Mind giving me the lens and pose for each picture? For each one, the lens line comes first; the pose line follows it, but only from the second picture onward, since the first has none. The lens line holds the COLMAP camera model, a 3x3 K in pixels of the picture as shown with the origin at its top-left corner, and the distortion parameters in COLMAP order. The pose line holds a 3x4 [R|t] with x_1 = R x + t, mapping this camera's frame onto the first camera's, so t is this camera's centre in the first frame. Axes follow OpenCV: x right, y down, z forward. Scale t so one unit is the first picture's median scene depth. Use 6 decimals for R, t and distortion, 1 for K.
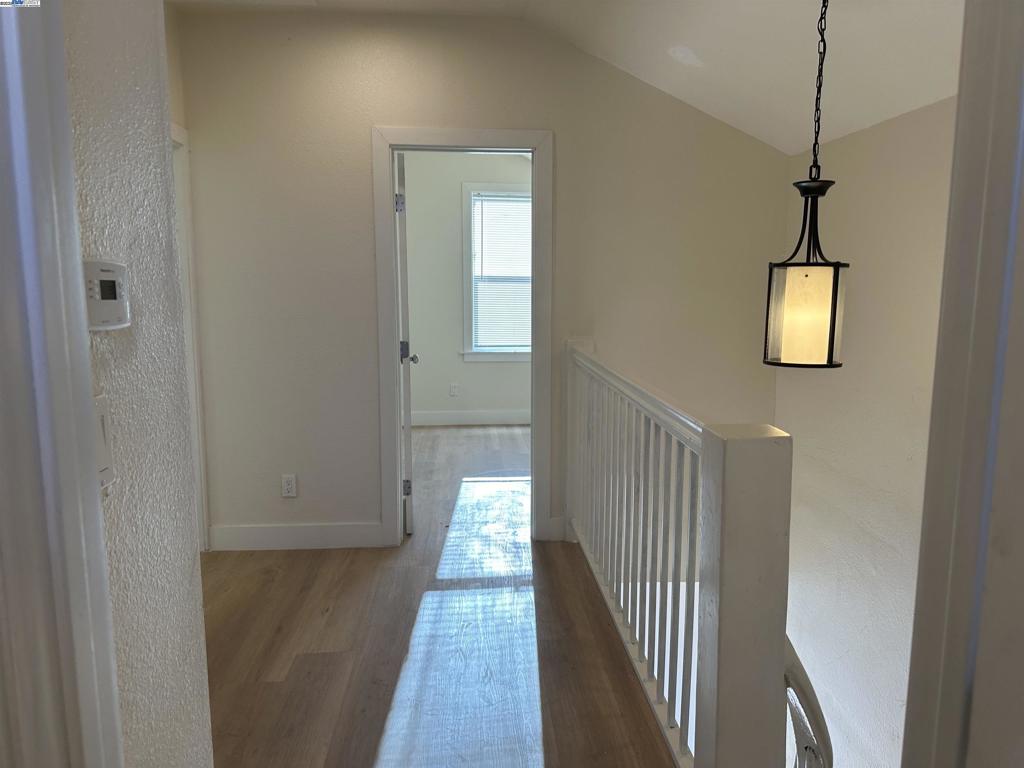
lens RADIAL K [[711.2, 0, 511.7], [0, 711.2, 385.3], [0, 0, 1]] dist [-0.007508, -0.003315]
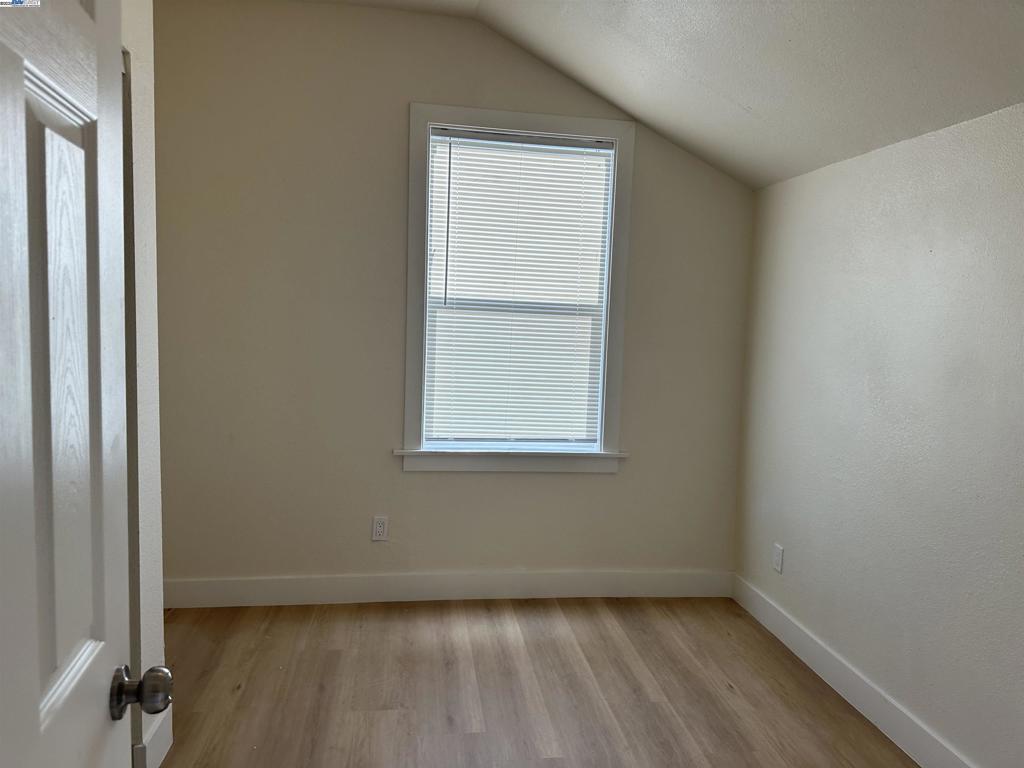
lens RADIAL K [[711.2, 0, 509.7], [0, 711.2, 383.8], [0, 0, 1]] dist [-0.007508, -0.003315]
pose [[0.997207, 0.028775, 0.068928, -0.029569], [-0.026010, 0.998834, -0.040672, -0.075525], [-0.070018, 0.038765, 0.996792, 0.509852]]
